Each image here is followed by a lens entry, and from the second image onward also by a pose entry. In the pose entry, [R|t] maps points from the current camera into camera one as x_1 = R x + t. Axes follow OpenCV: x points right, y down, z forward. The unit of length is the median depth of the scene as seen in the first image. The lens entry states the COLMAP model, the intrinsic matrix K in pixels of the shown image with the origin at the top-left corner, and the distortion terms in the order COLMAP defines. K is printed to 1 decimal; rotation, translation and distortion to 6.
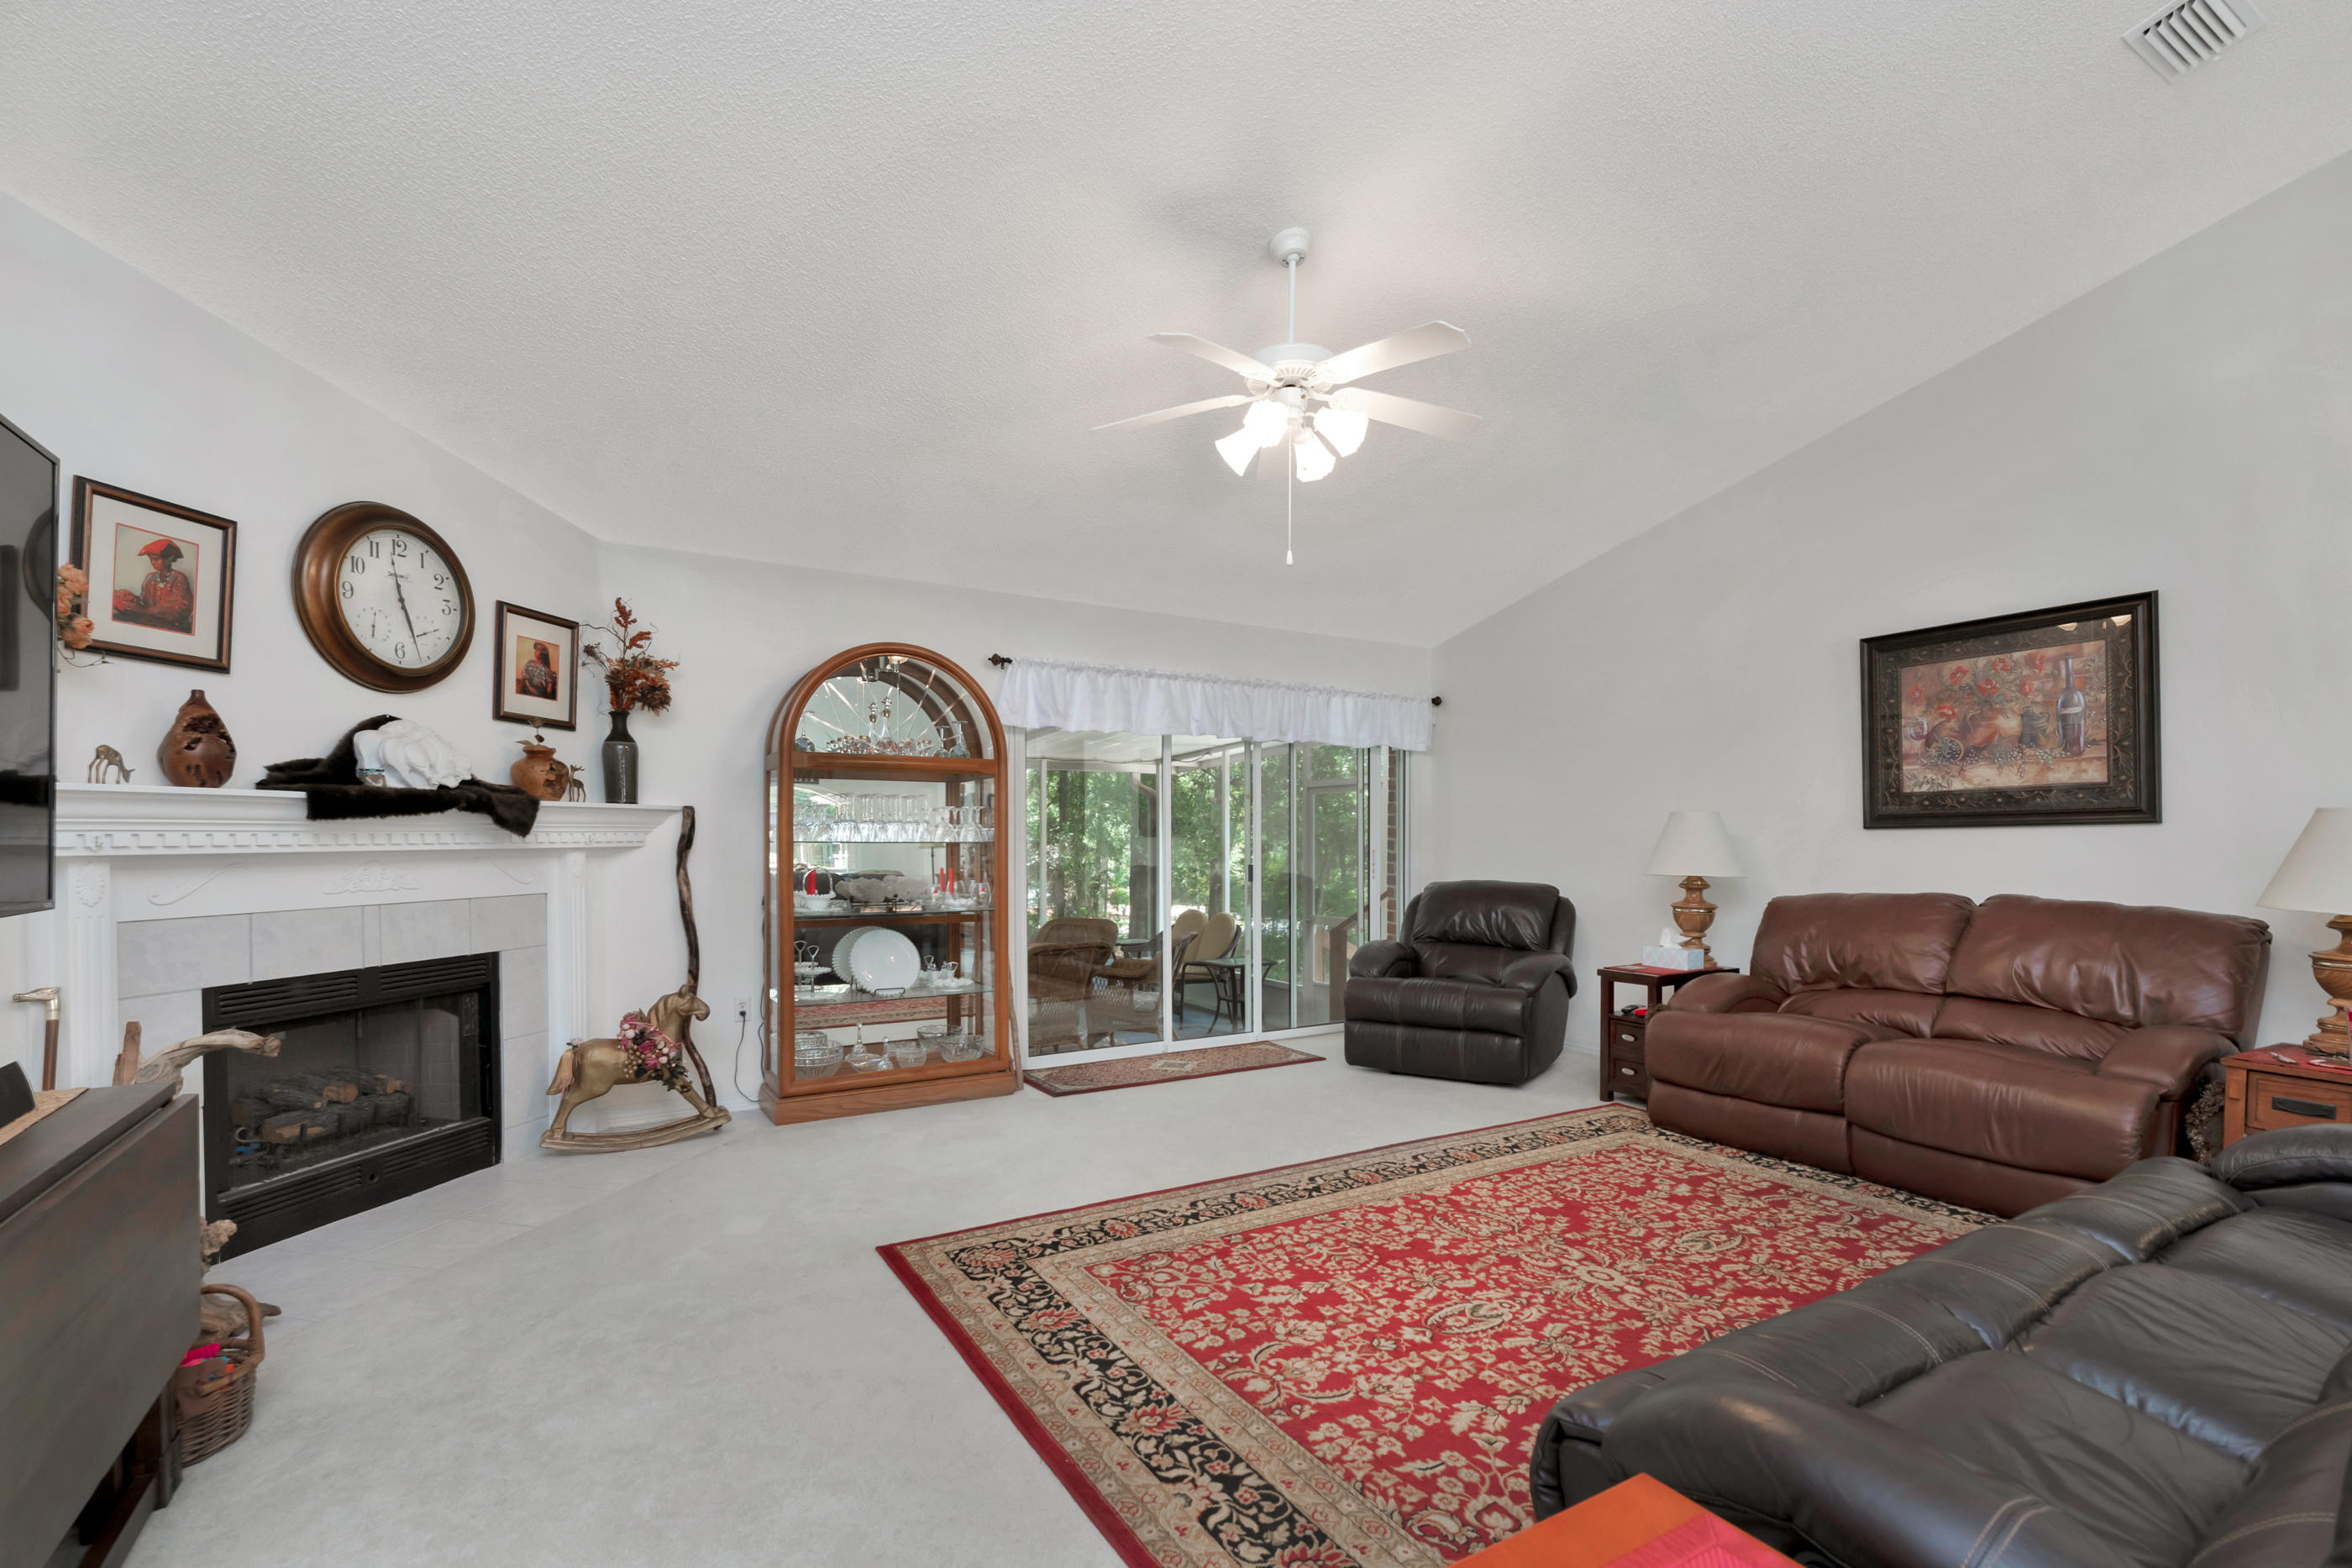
lens RADIAL K [[1054.3, 0, 1162.1], [0, 1054.3, 831.9], [0, 0, 1]] dist [0.002886, -0.003891]
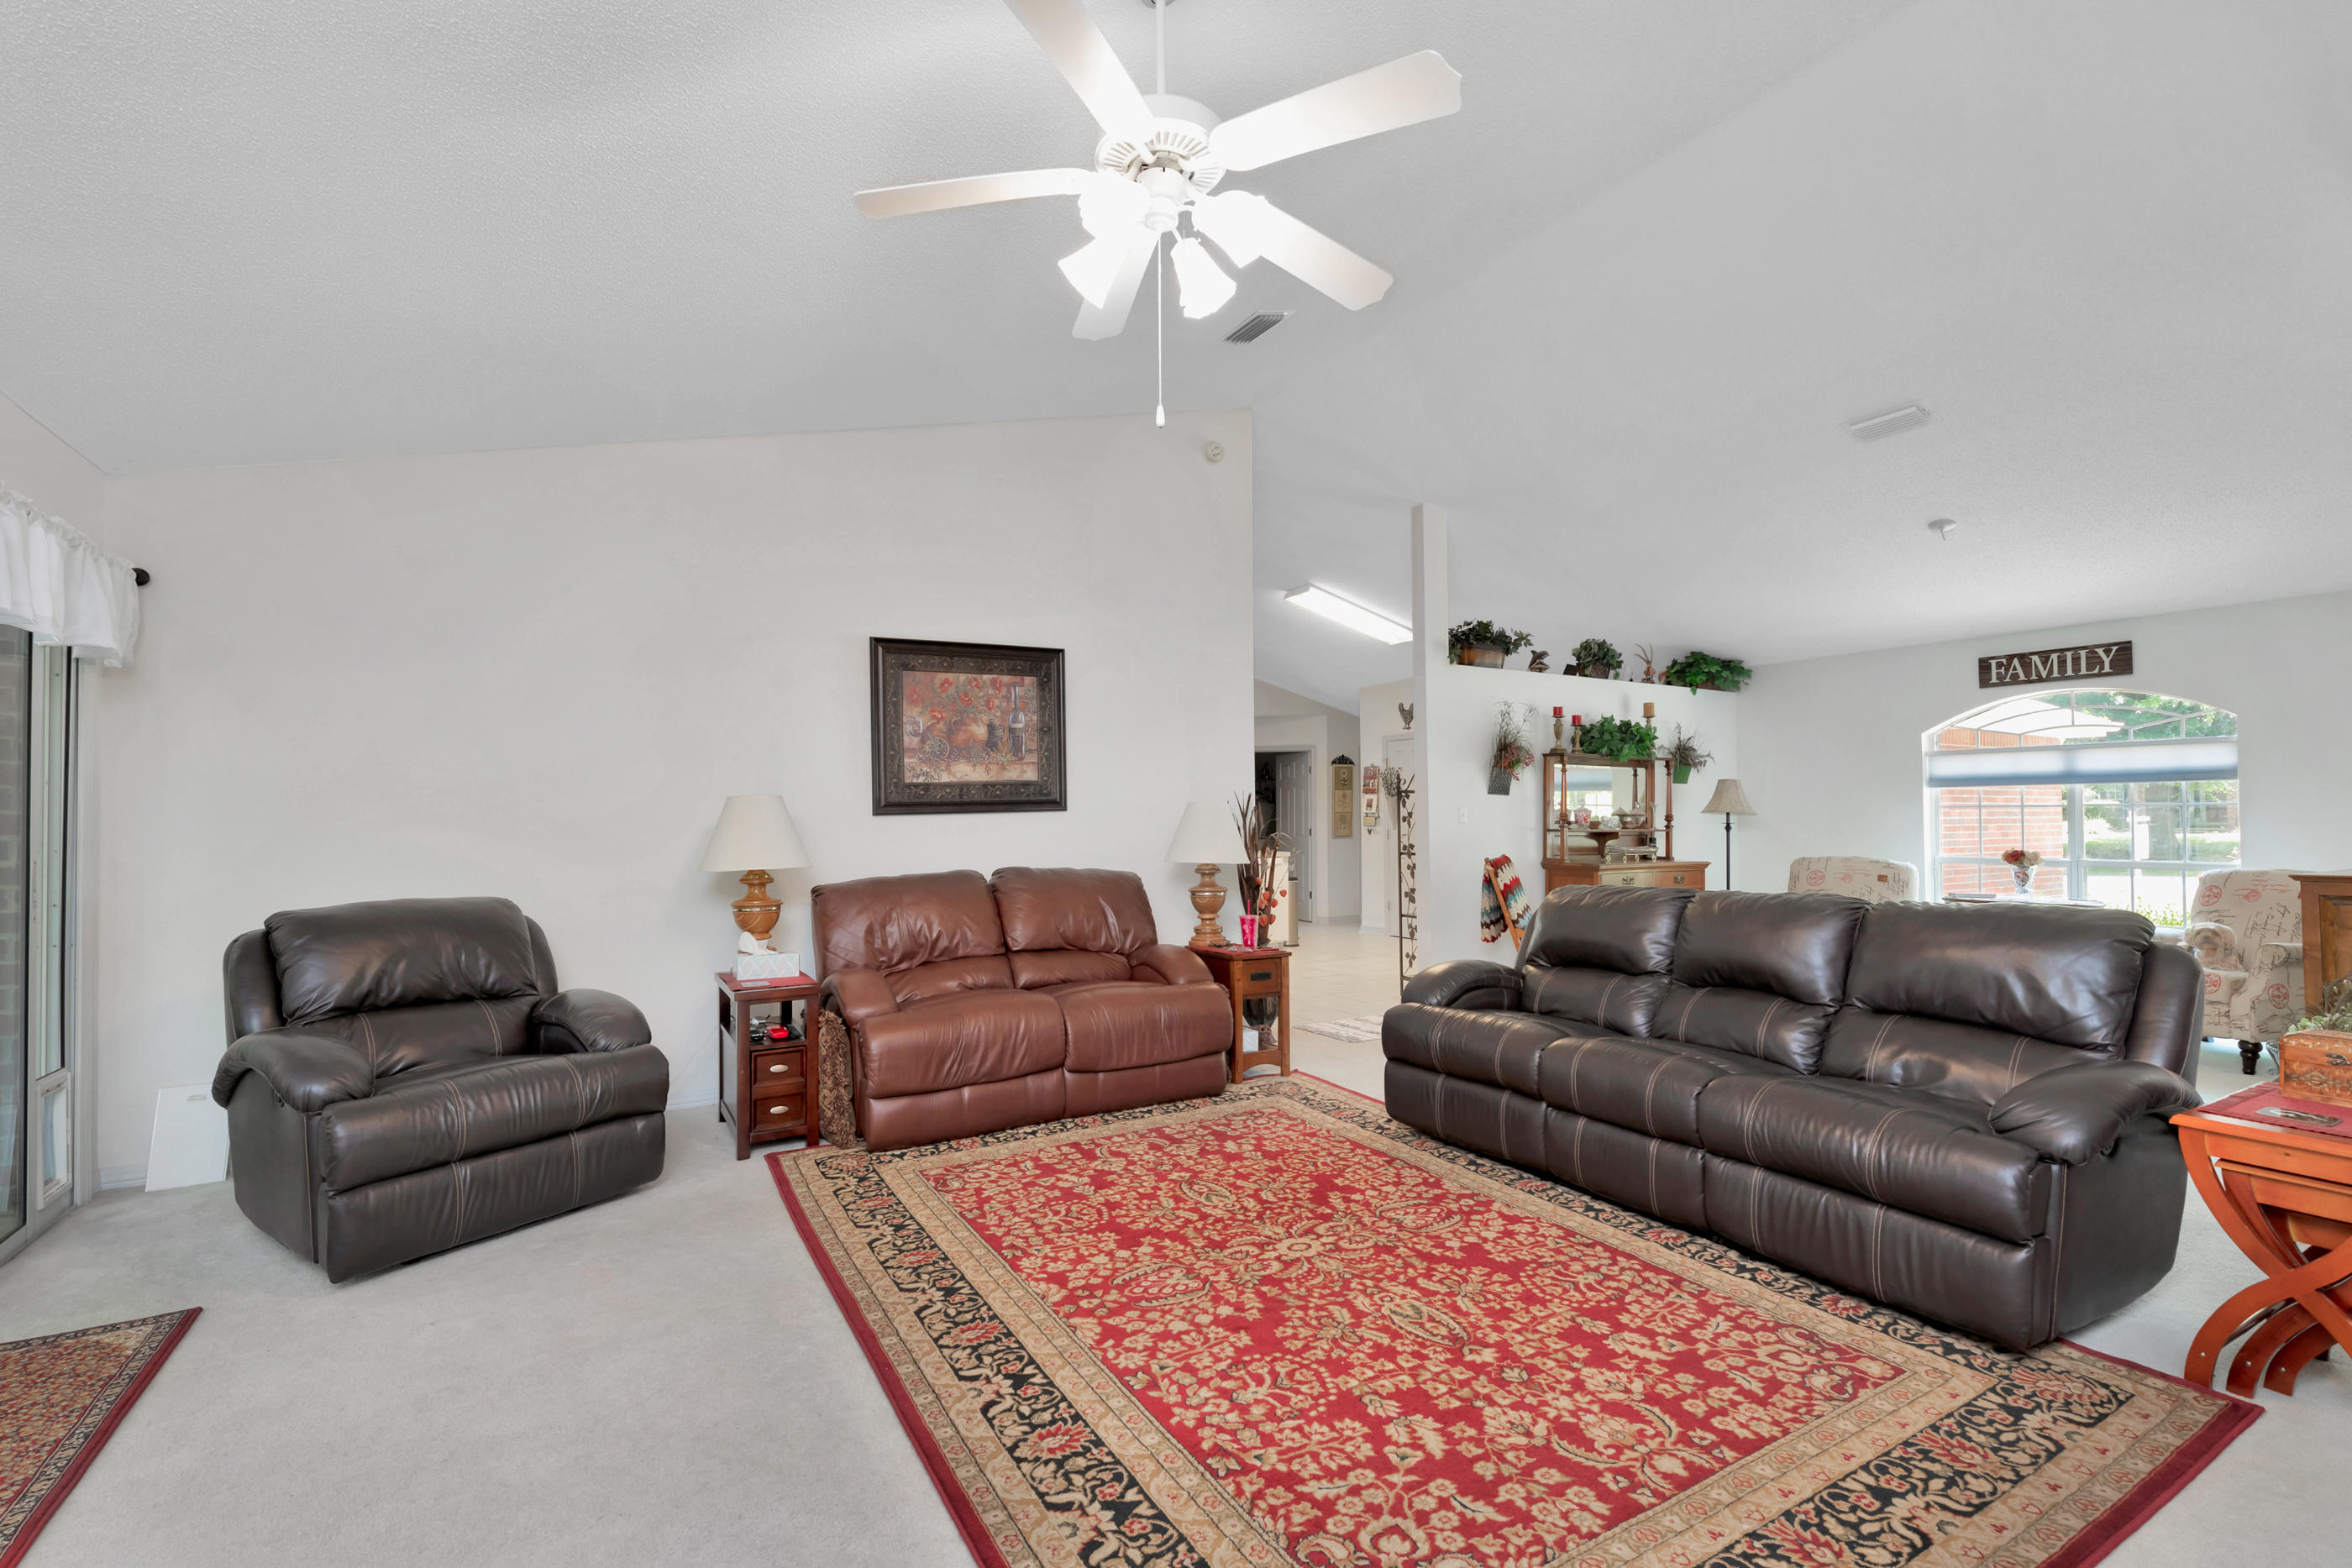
lens RADIAL K [[1054.3, 0, 1146.8], [0, 1054.3, 782.8], [0, 0, 1]] dist [0.002886, -0.003891]
pose [[0.002632, 0.031897, 0.999488, -0.525256], [0.006228, 0.999471, -0.031913, -0.000088], [-0.999977, 0.006309, 0.002432, 0.957212]]
